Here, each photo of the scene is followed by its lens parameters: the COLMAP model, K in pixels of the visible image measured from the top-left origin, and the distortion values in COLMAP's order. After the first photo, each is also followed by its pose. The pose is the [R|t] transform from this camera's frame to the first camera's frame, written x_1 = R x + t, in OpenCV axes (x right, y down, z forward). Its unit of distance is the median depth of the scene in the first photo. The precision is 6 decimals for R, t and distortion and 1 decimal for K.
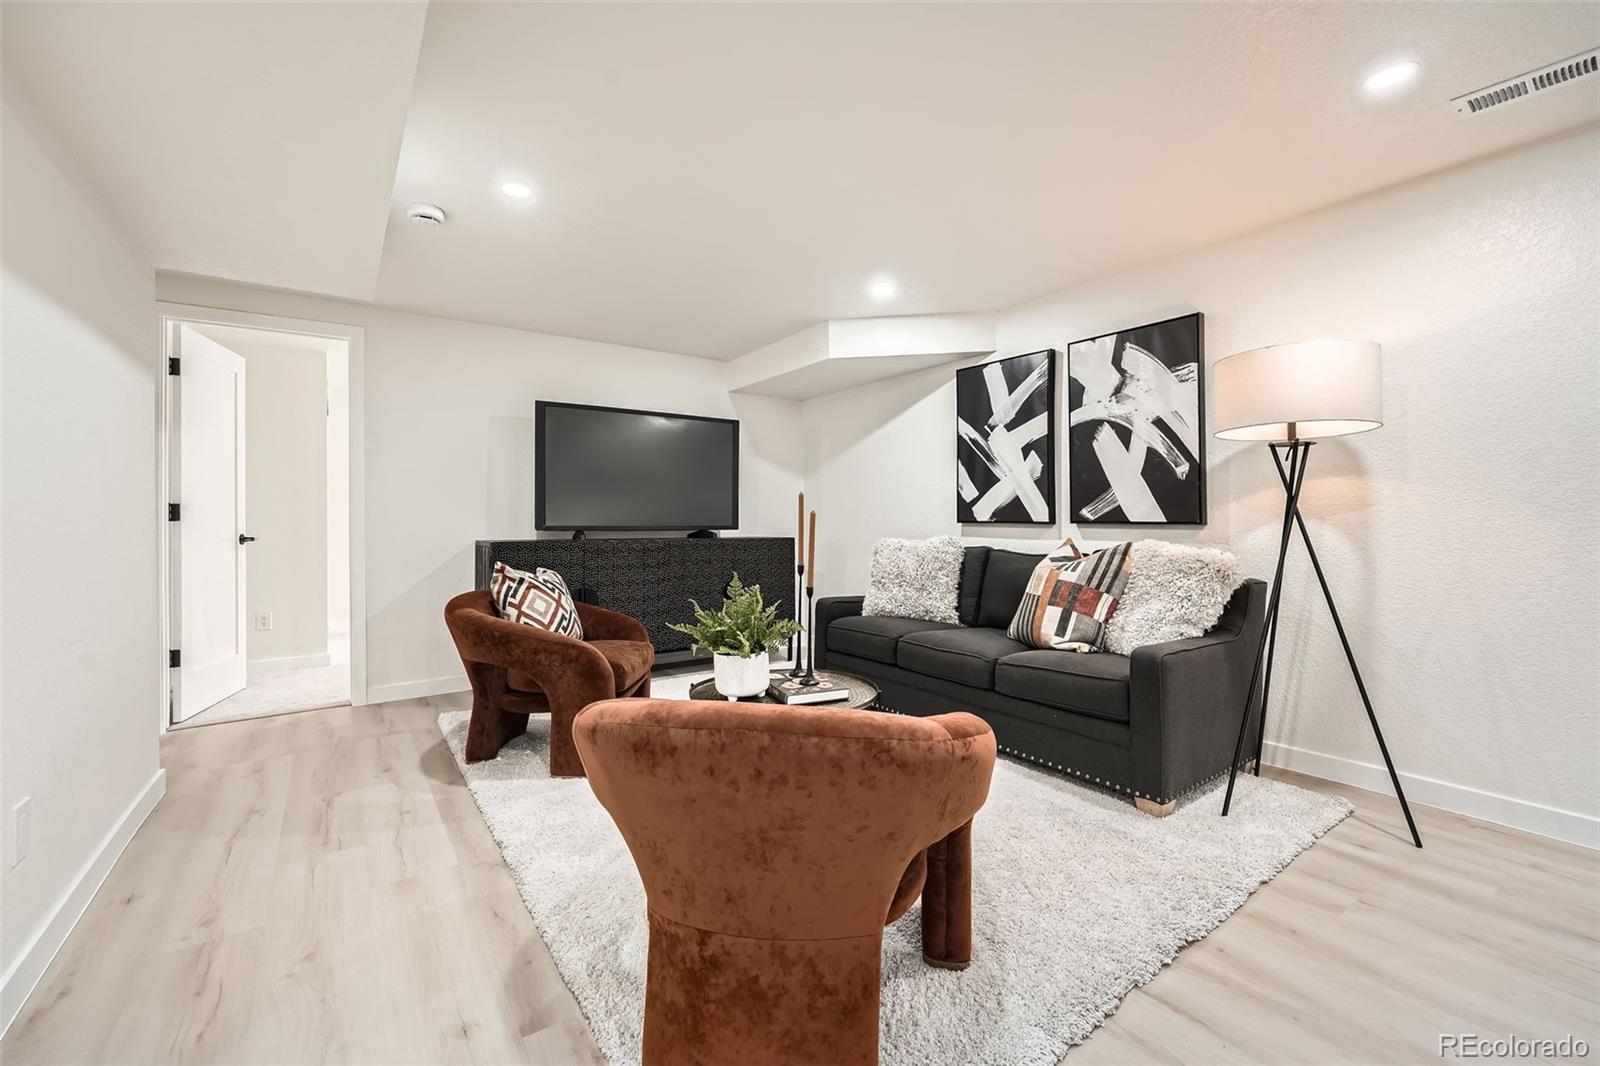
lens RADIAL K [[637.6, 0, 801.6], [0, 637.6, 514.3], [0, 0, 1]] dist [-0.000254, -0.000006]
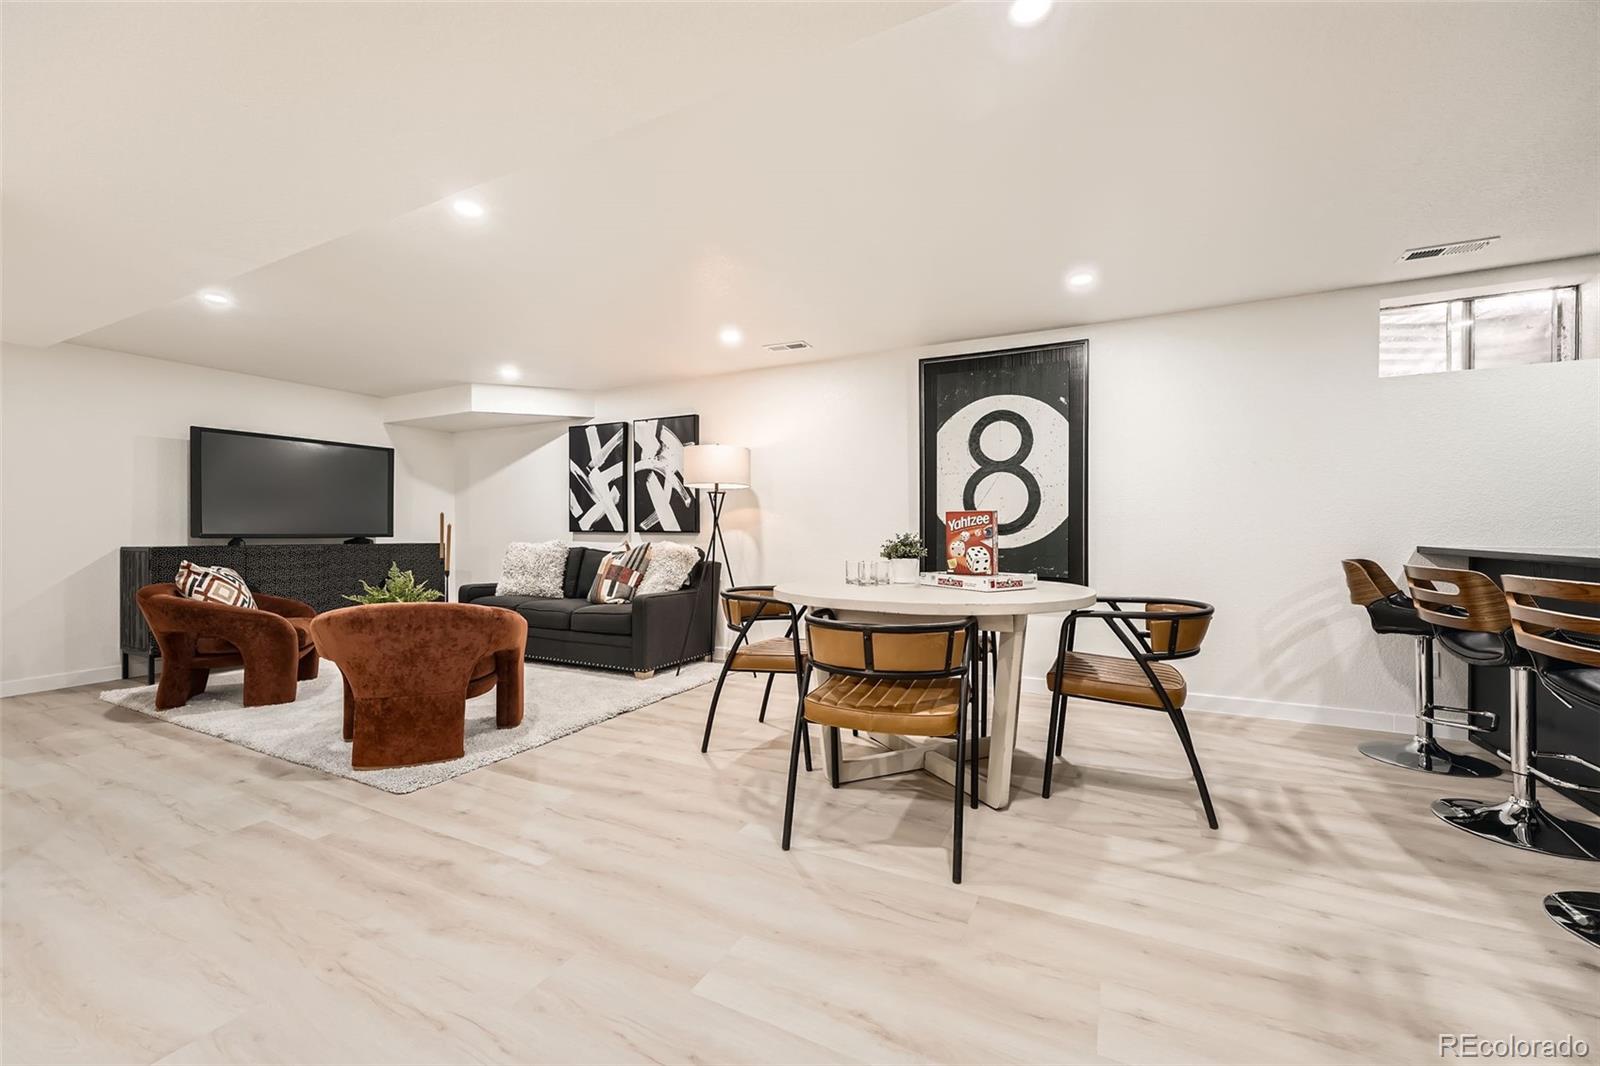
lens RADIAL K [[634.8, 0, 784.2], [0, 634.8, 531.3], [0, 0, 1]] dist [-0.001788, -0.000059]
pose [[0.895761, 0.001545, 0.444534, 0.049388], [-0.006657, 0.999928, 0.009939, -0.006568], [-0.444486, -0.011862, 0.895707, -0.653806]]
